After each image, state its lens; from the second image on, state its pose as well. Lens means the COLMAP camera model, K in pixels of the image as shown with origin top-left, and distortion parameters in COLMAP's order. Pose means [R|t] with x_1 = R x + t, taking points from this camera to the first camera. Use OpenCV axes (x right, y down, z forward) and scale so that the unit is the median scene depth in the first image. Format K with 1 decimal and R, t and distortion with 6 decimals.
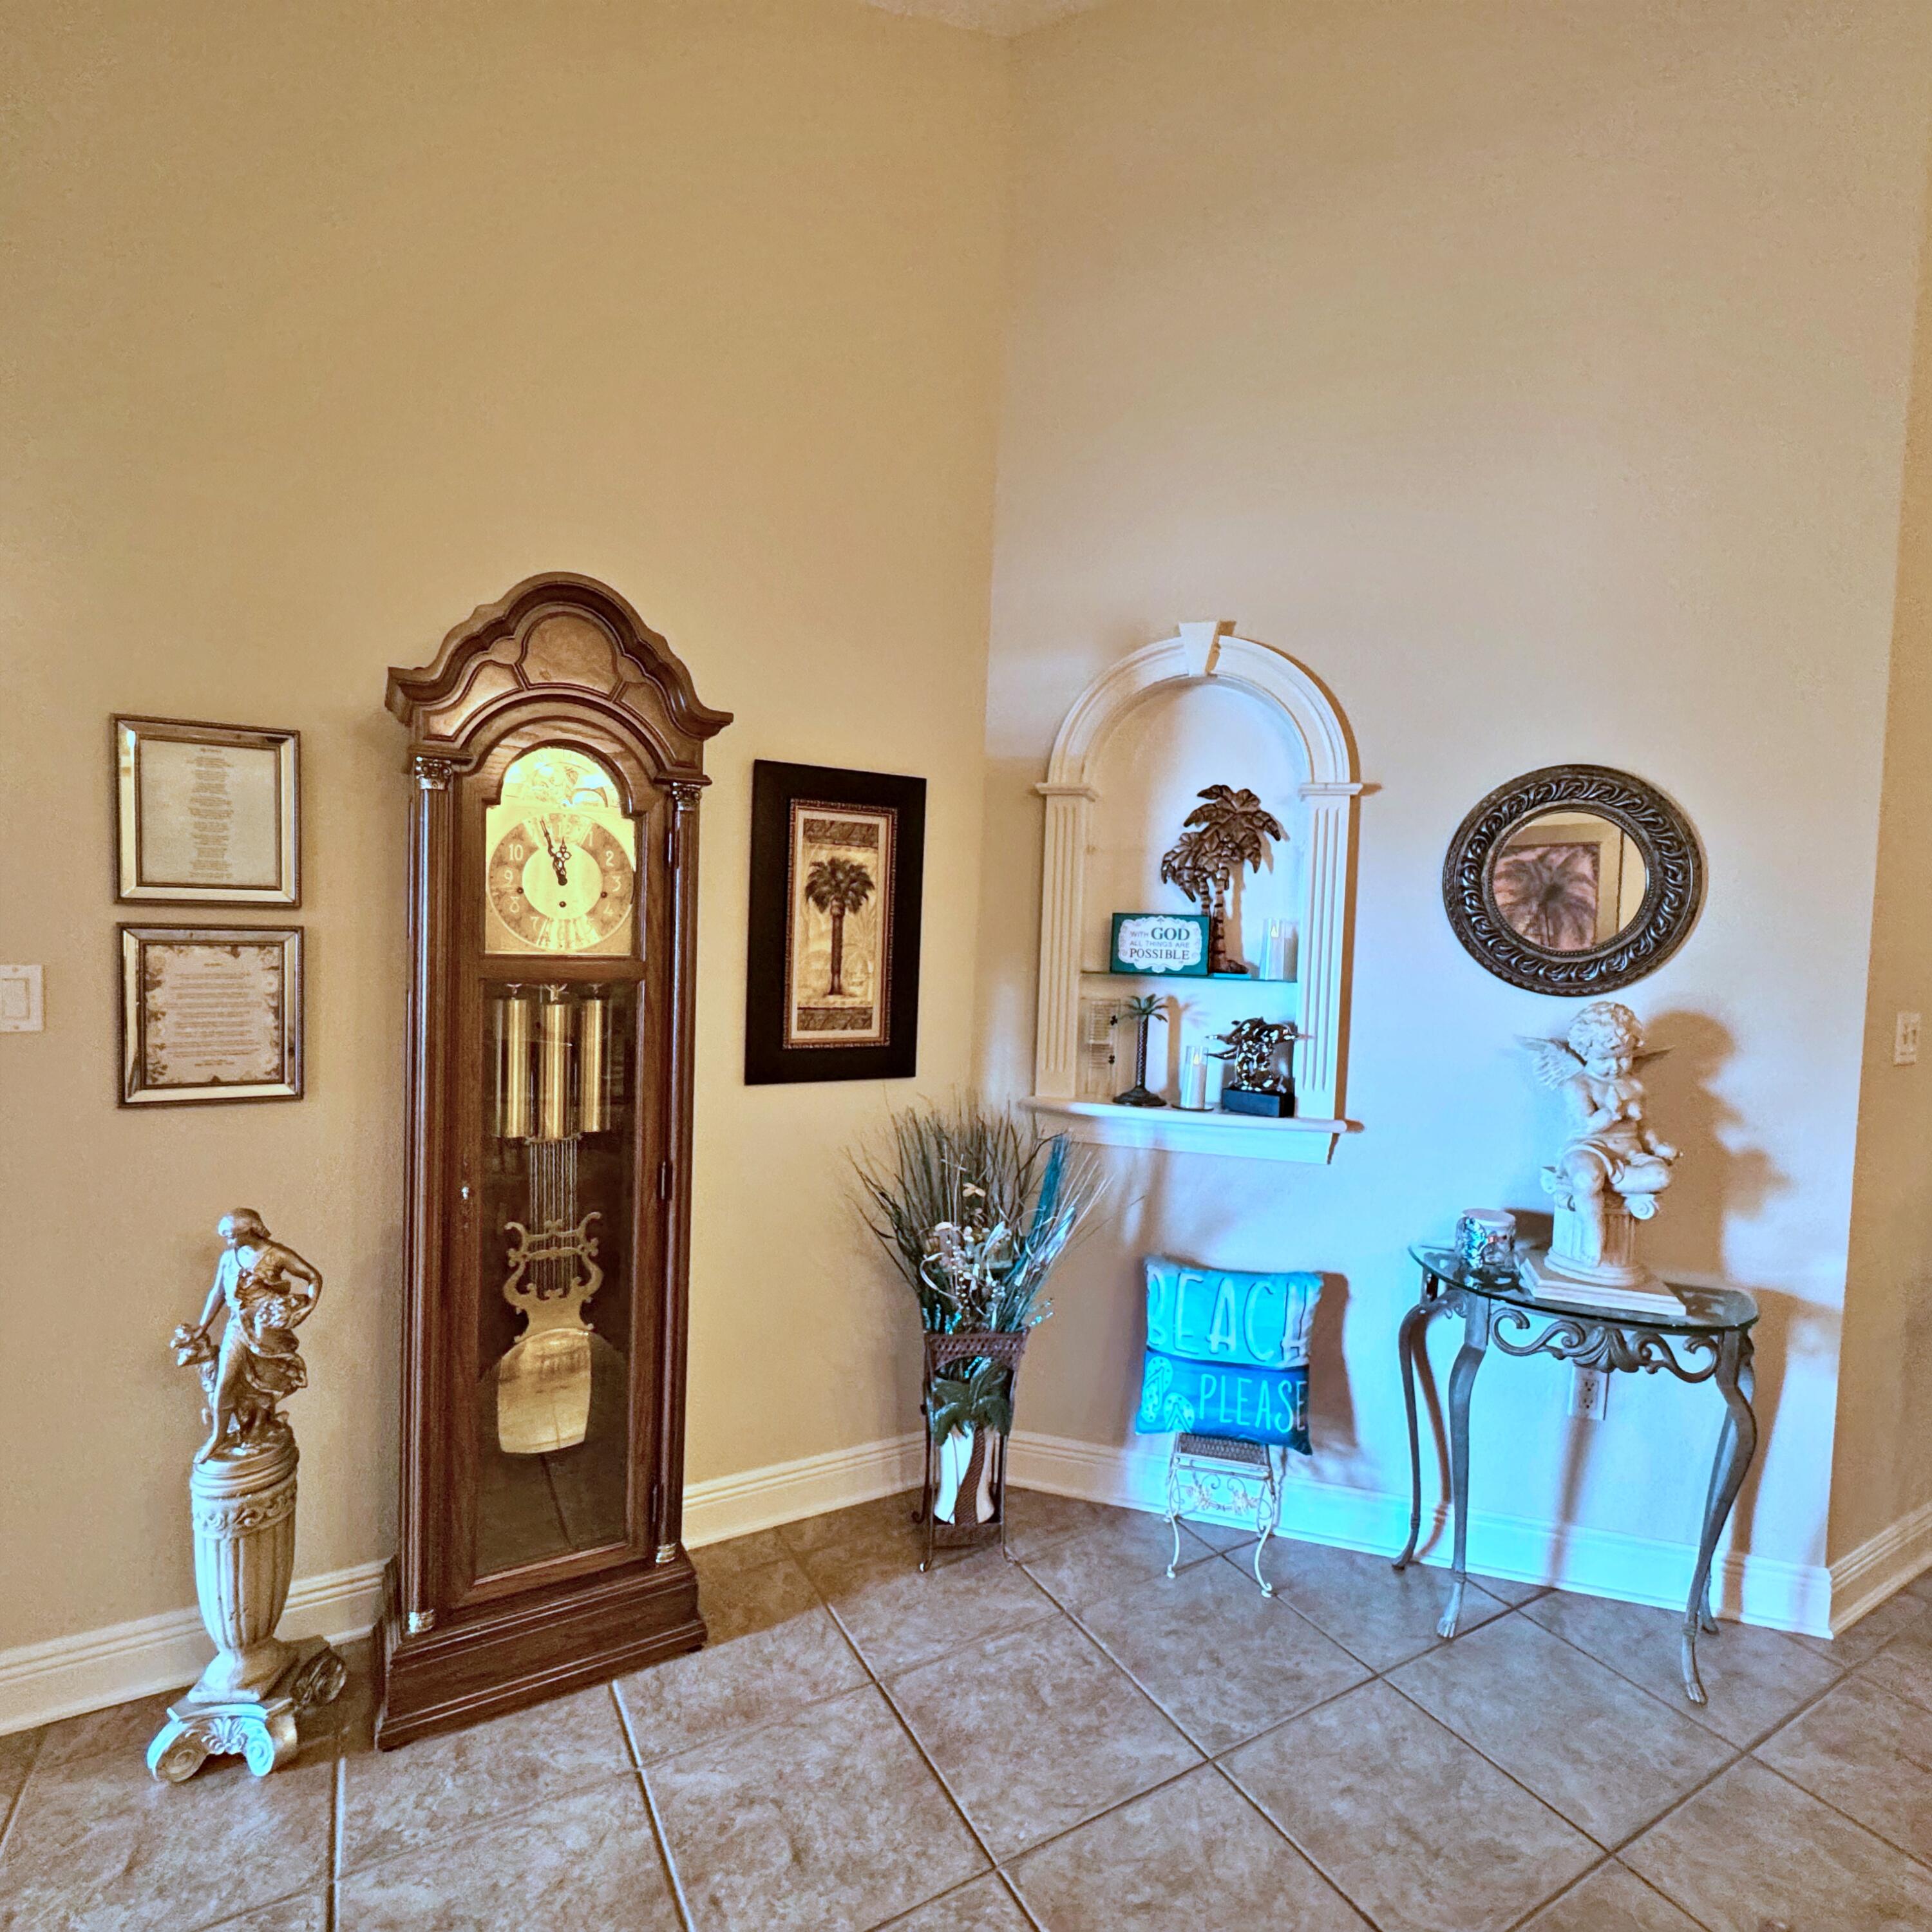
lens RADIAL K [[1034.4, 0, 969.2], [0, 1034.4, 968.3], [0, 0, 1]] dist [-0.004159, 0.000551]
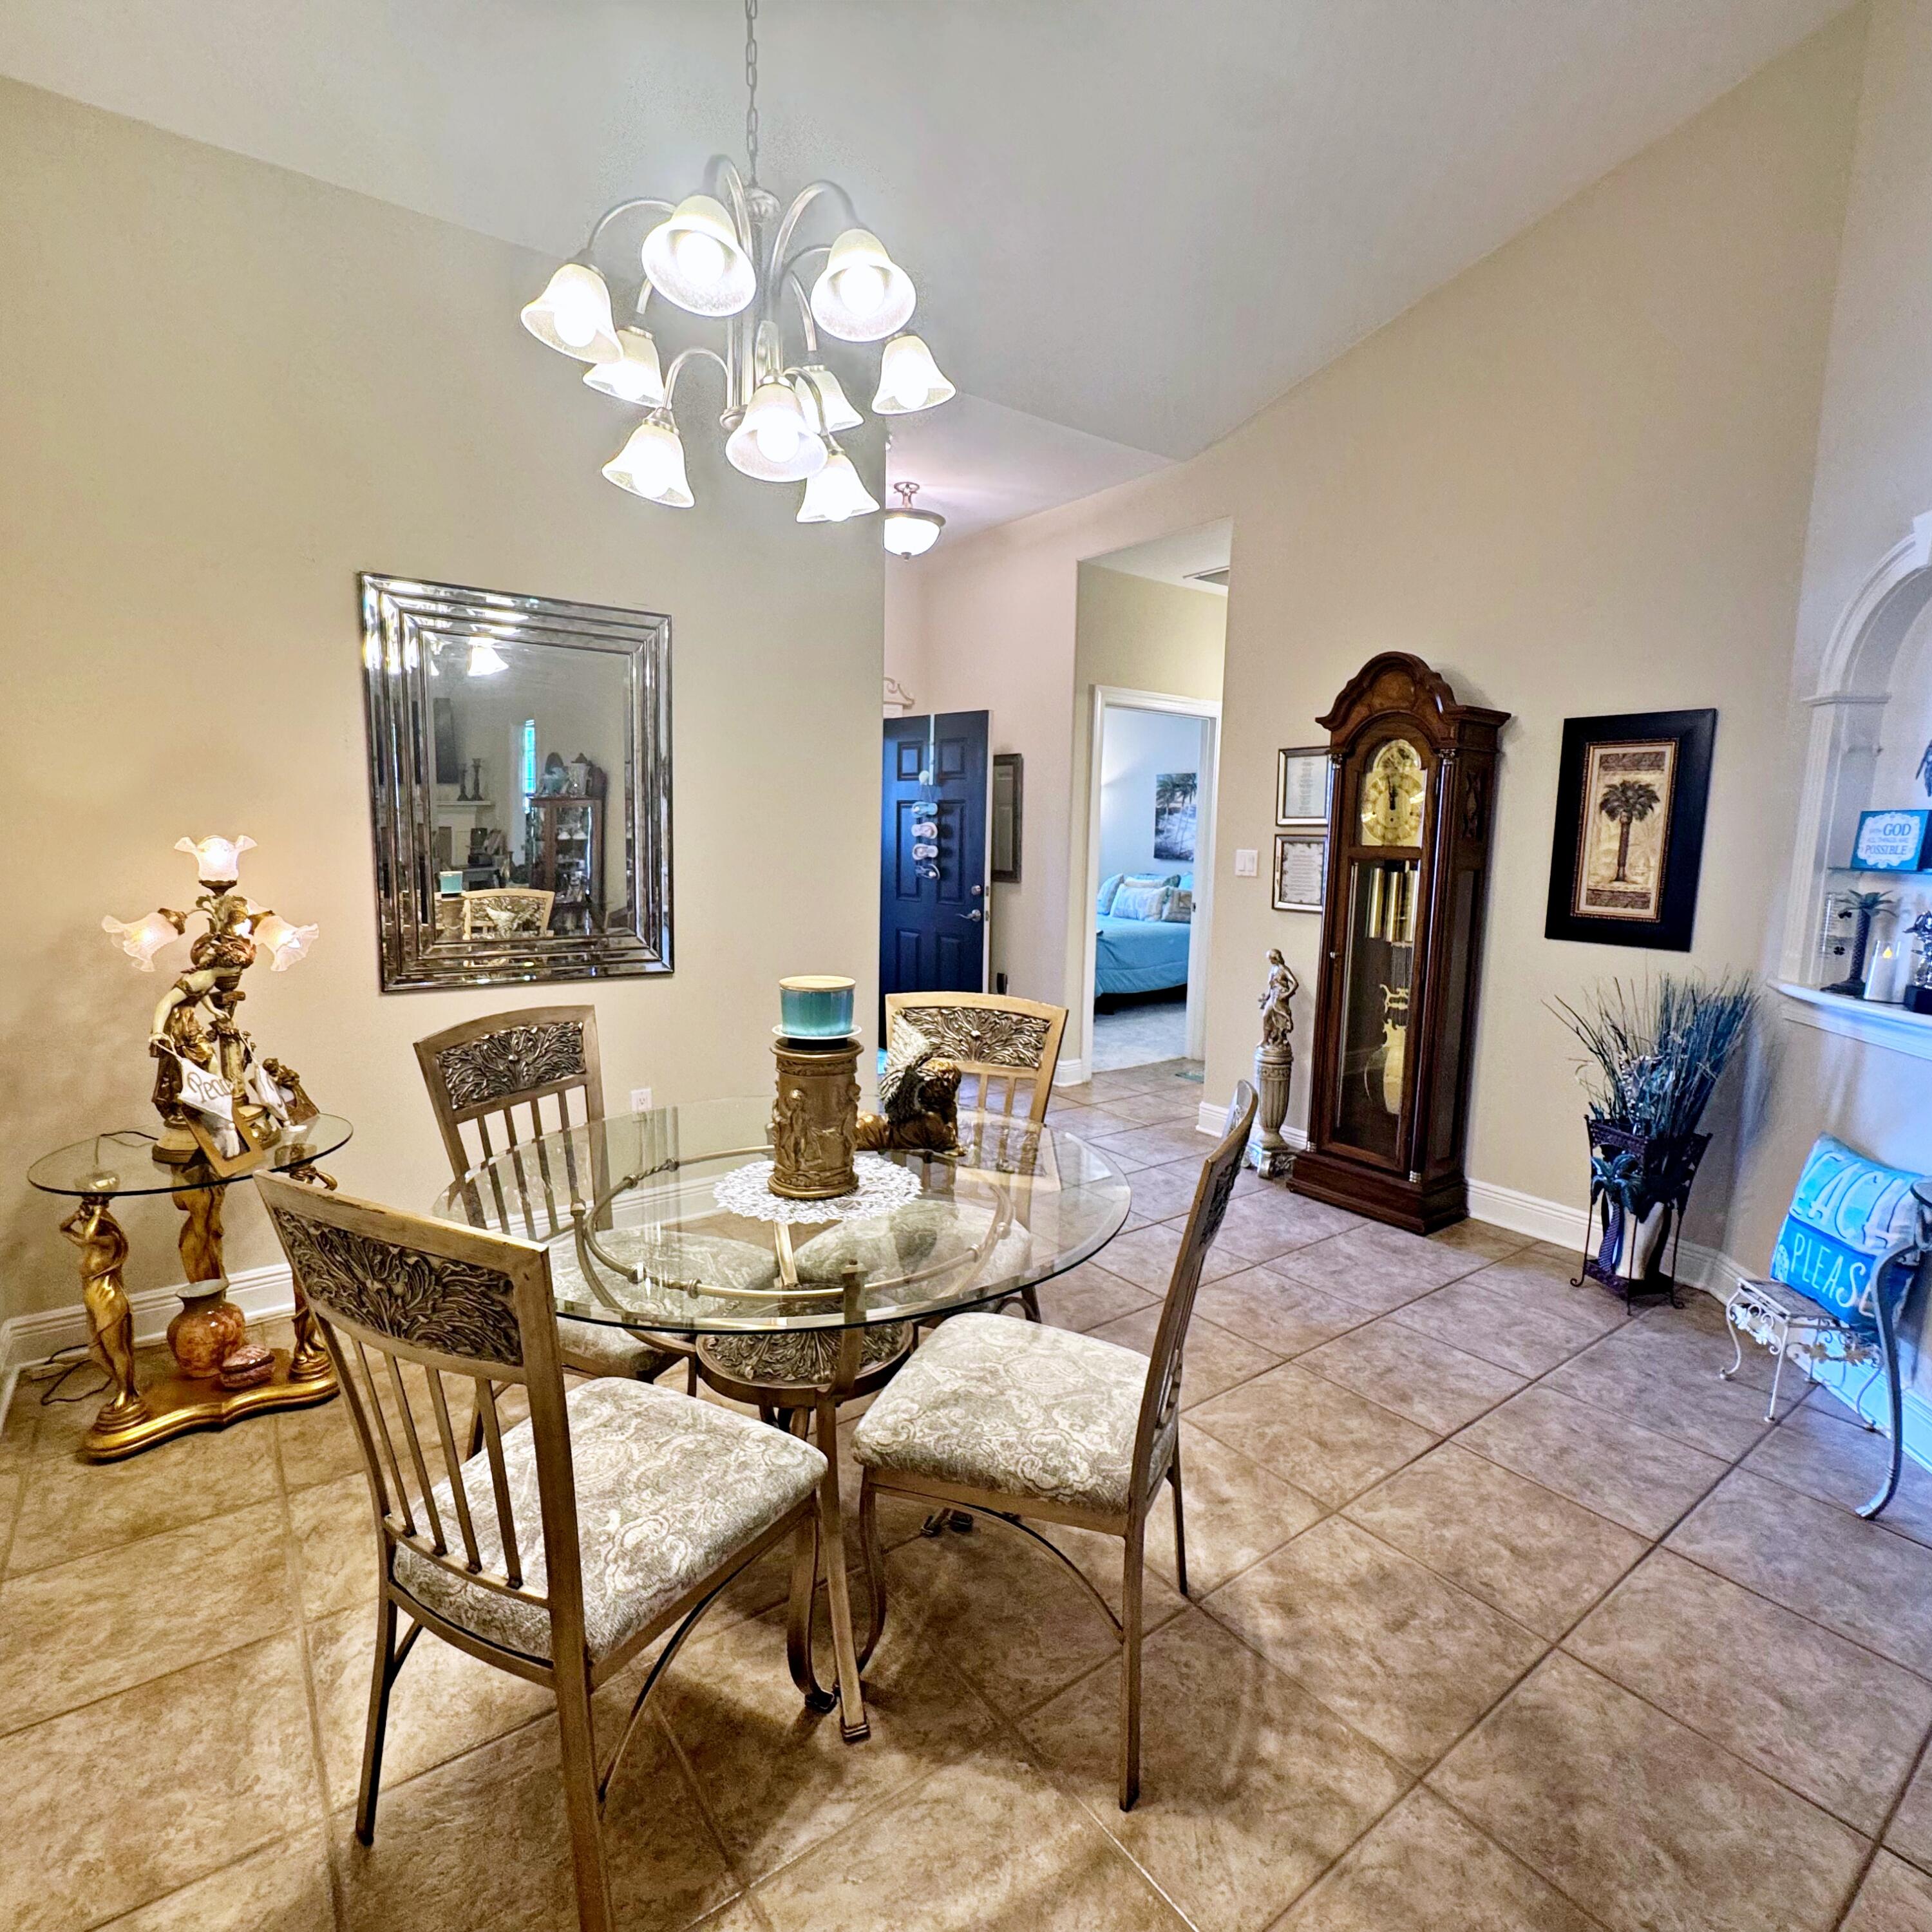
lens RADIAL K [[1034.4, 0, 969.2], [0, 1034.4, 968.3], [0, 0, 1]] dist [-0.004159, 0.000551]
pose [[0.118070, 0.101542, -0.987800, 1.138013], [-0.059875, 0.993676, 0.094989, 0.061922], [0.991199, 0.047929, 0.123403, -0.014395]]
